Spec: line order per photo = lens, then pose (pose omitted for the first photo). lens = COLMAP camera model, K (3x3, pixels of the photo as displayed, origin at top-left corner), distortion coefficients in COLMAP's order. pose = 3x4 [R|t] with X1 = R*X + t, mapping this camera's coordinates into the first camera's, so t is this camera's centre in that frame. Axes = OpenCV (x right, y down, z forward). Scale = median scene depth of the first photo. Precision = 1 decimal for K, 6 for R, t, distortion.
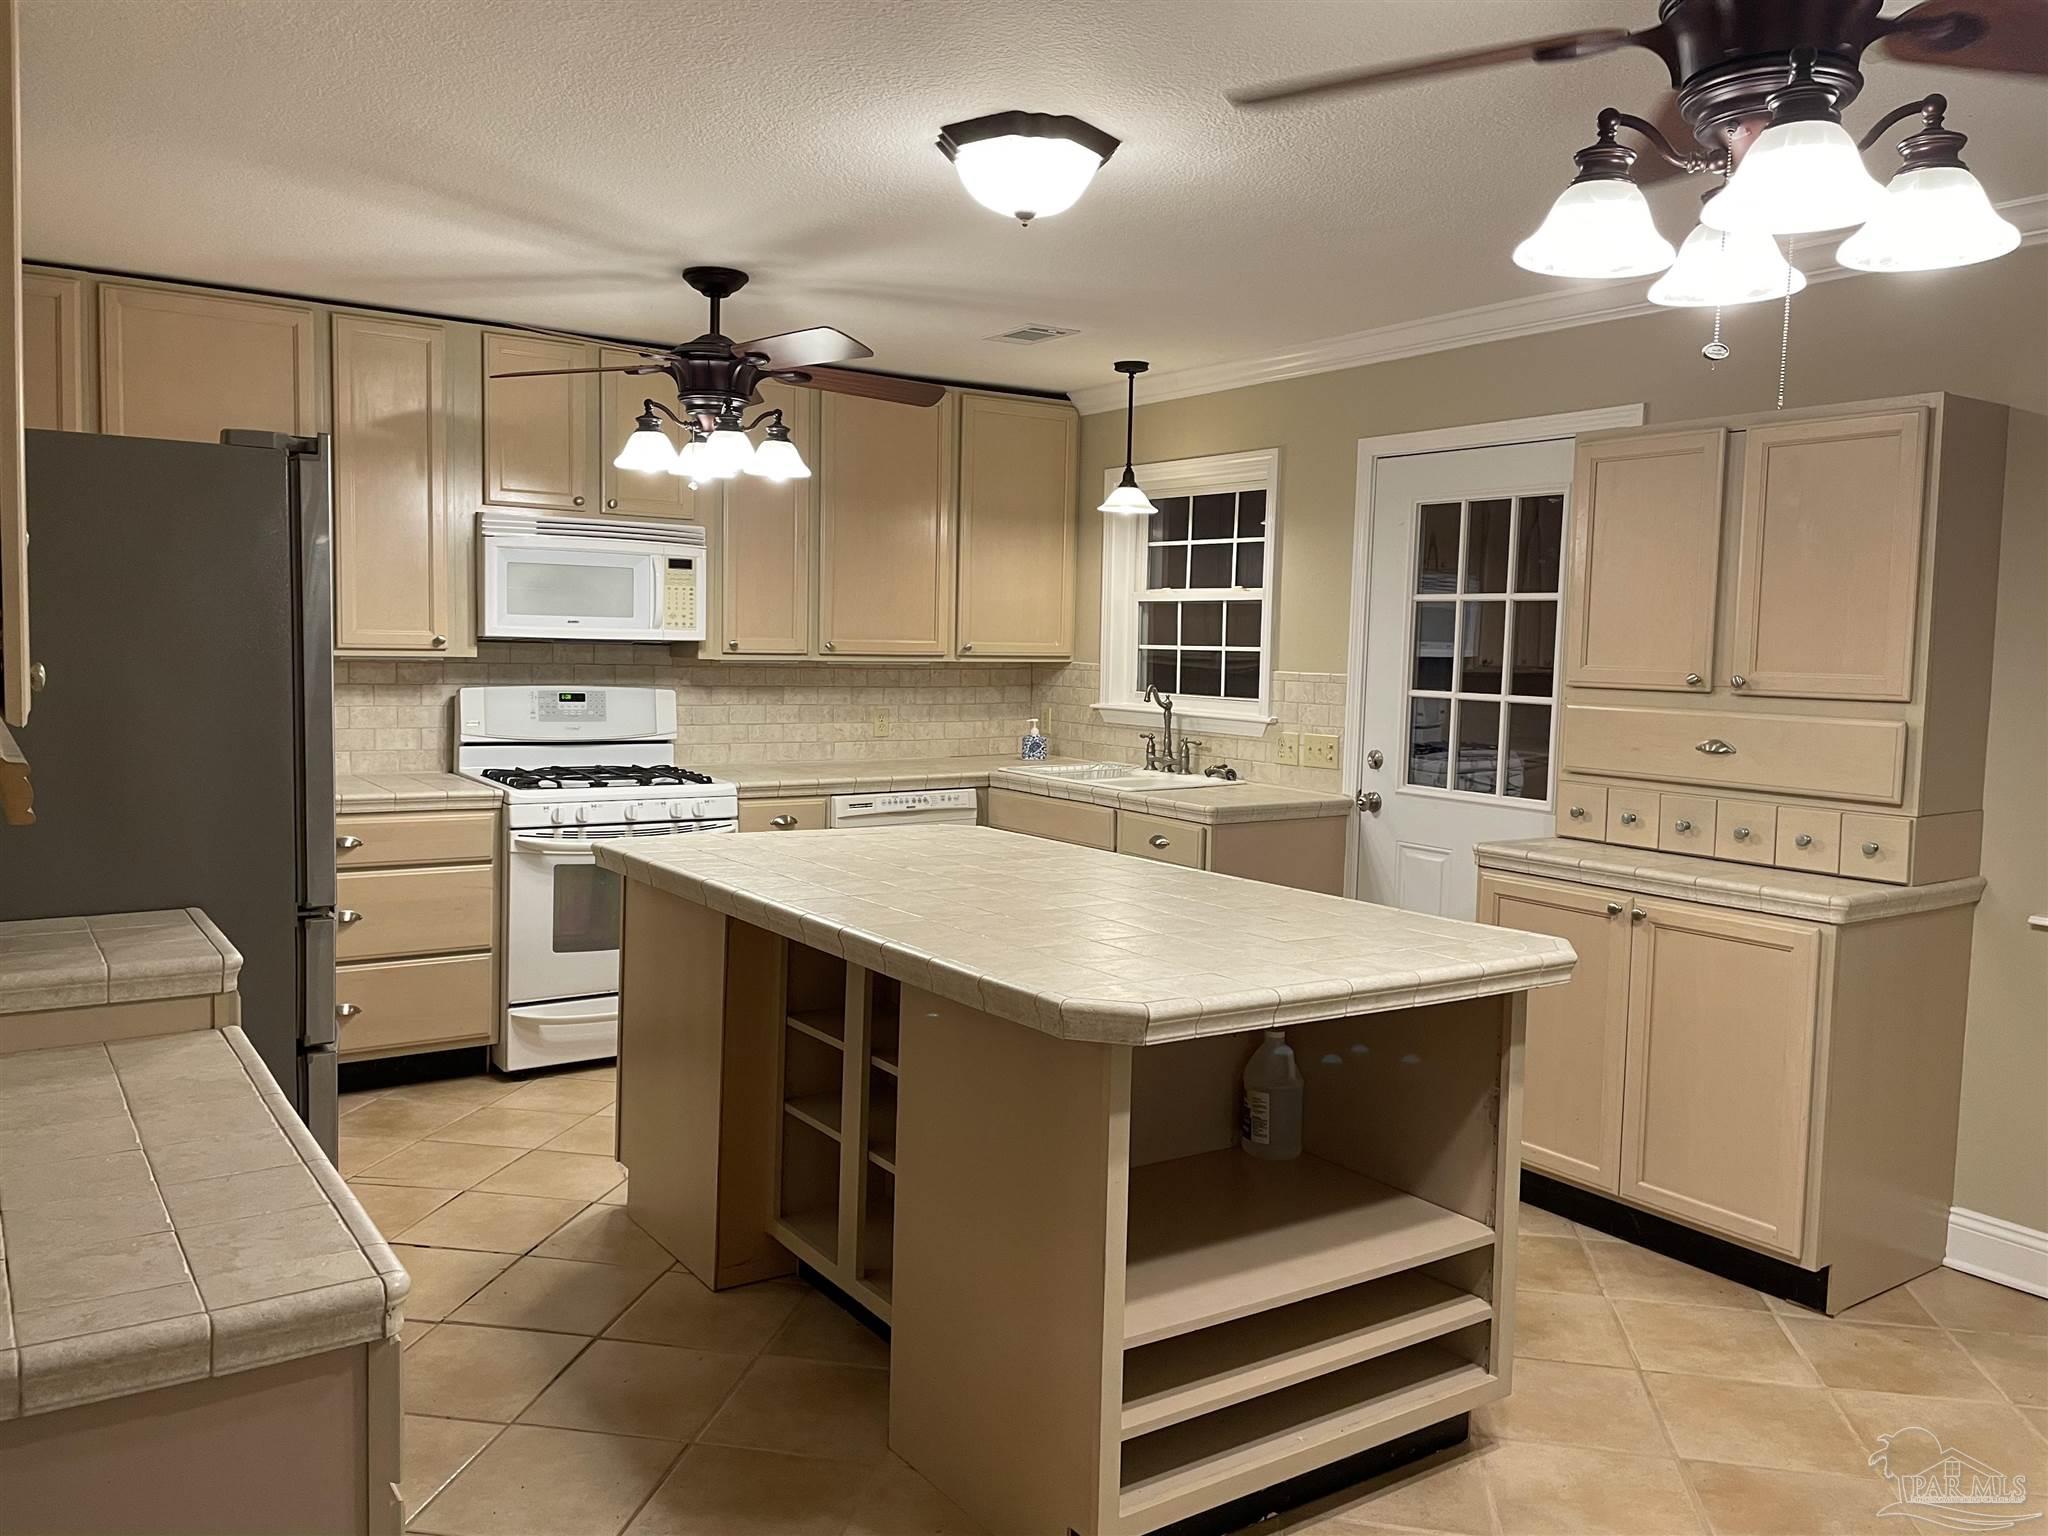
lens RADIAL K [[1571.7, 0, 1024.0], [0, 1571.7, 768.0], [0, 0, 1]] dist [0.007003, 0.000207]
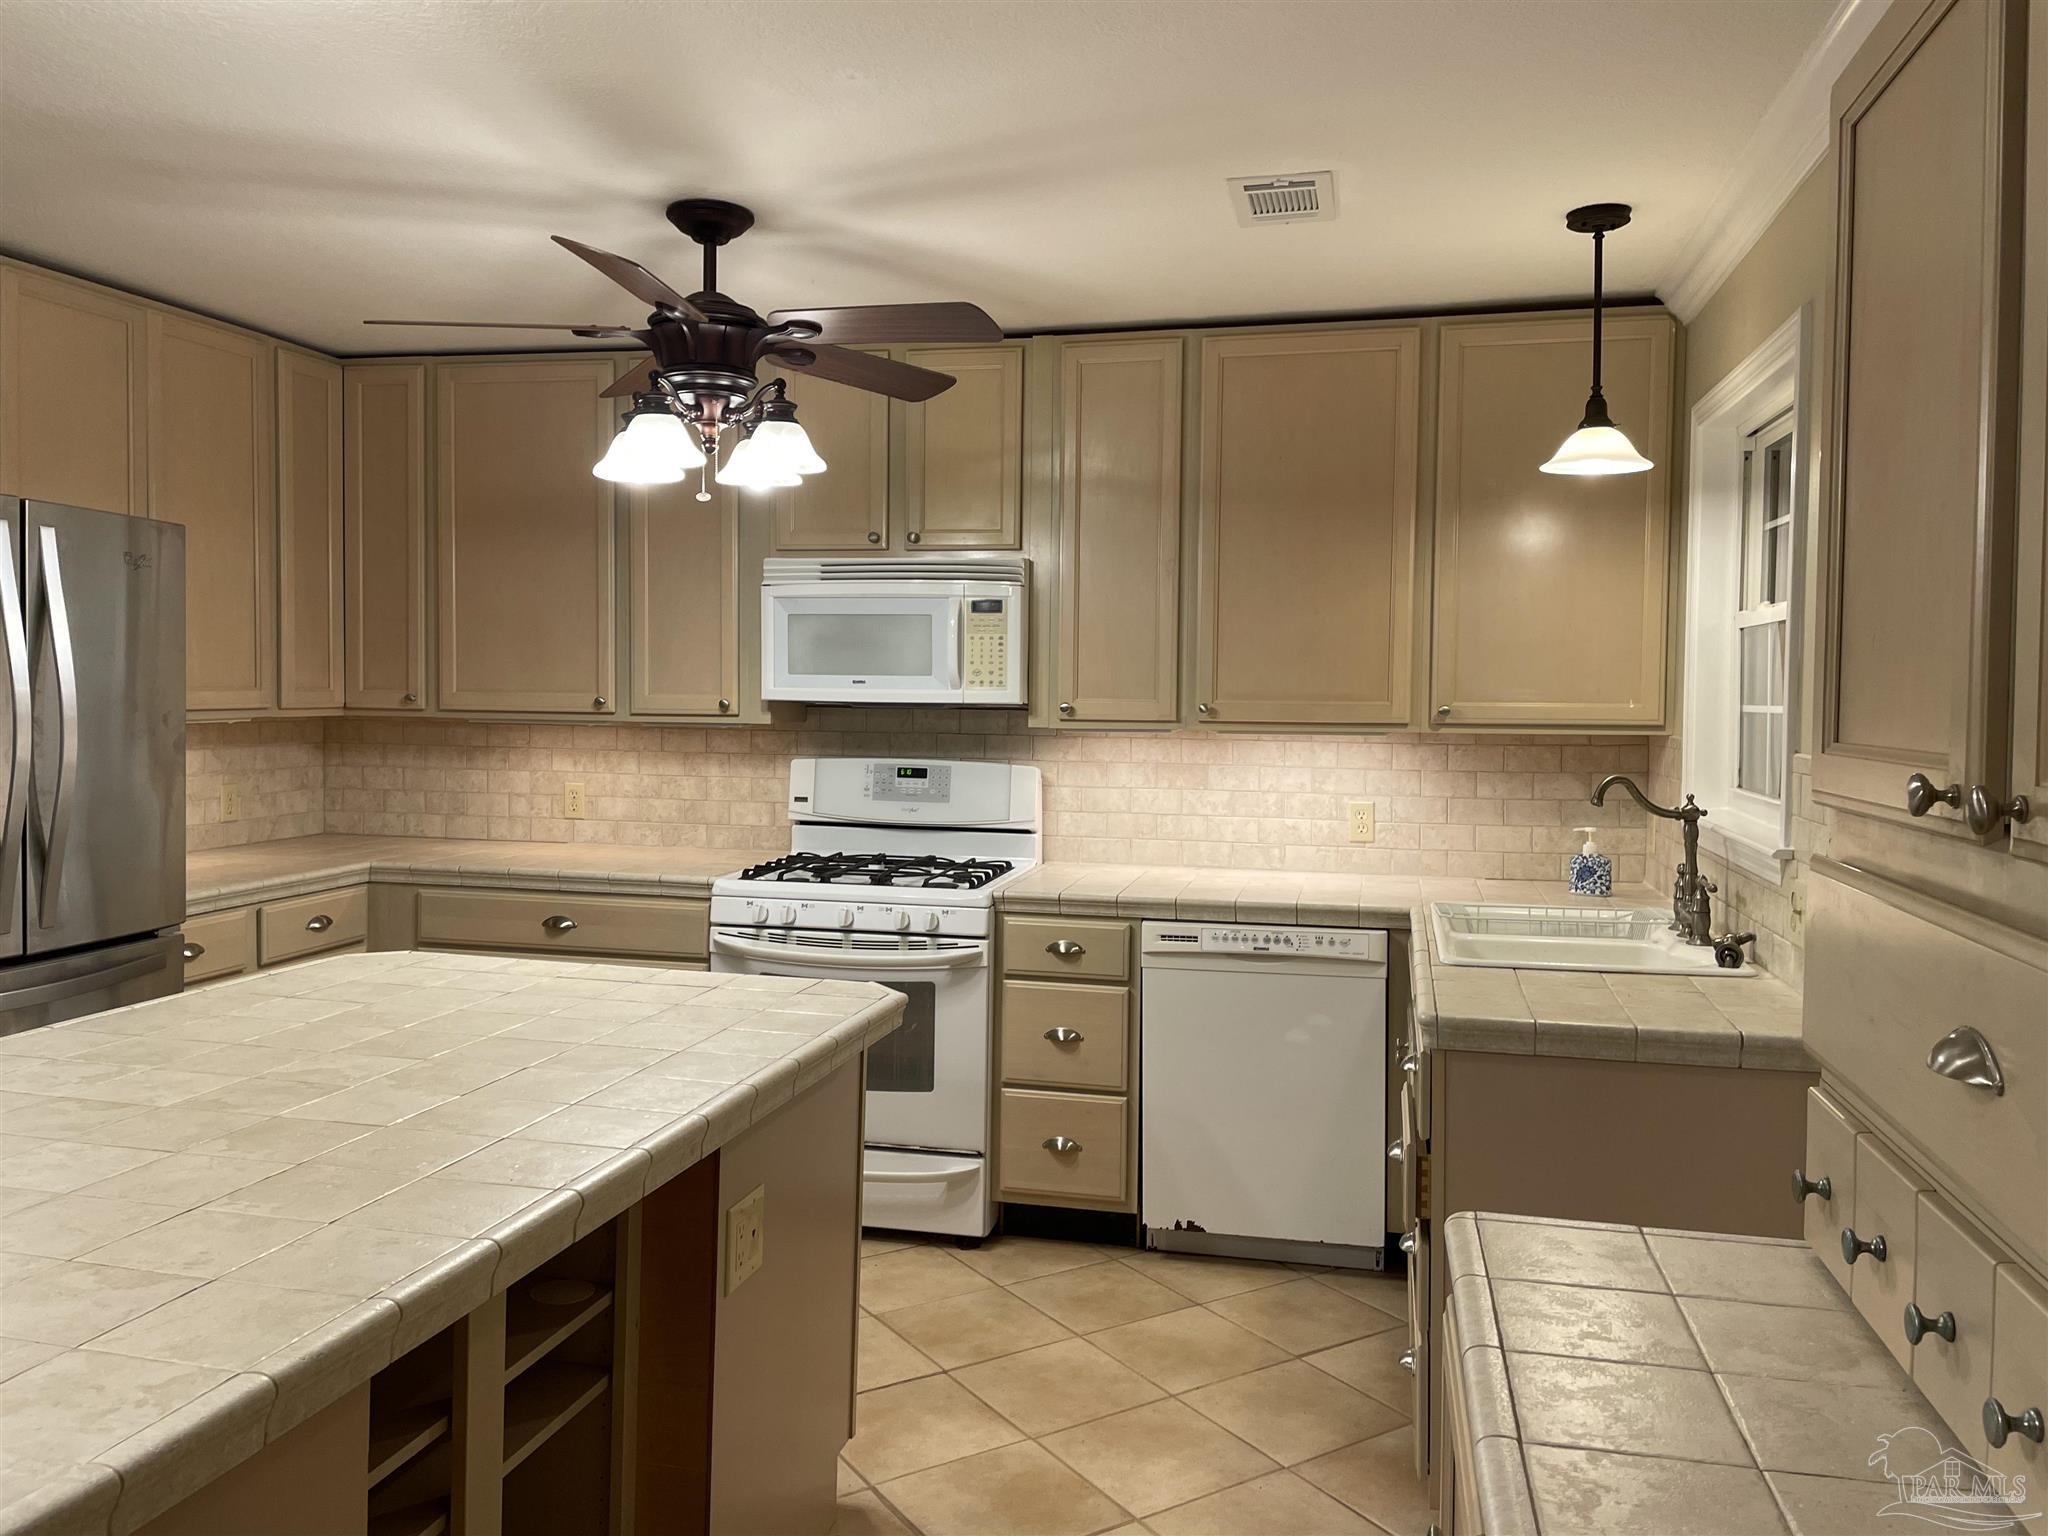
lens RADIAL K [[1496.4, 0, 1024.4], [0, 1496.4, 724.7], [0, 0, 1]] dist [0.069463, -0.000617]
pose [[0.671158, -0.000082, -0.741314, 0.350225], [-0.057210, 0.997012, -0.051906, -0.032719], [0.739103, 0.077248, 0.669148, 0.514007]]
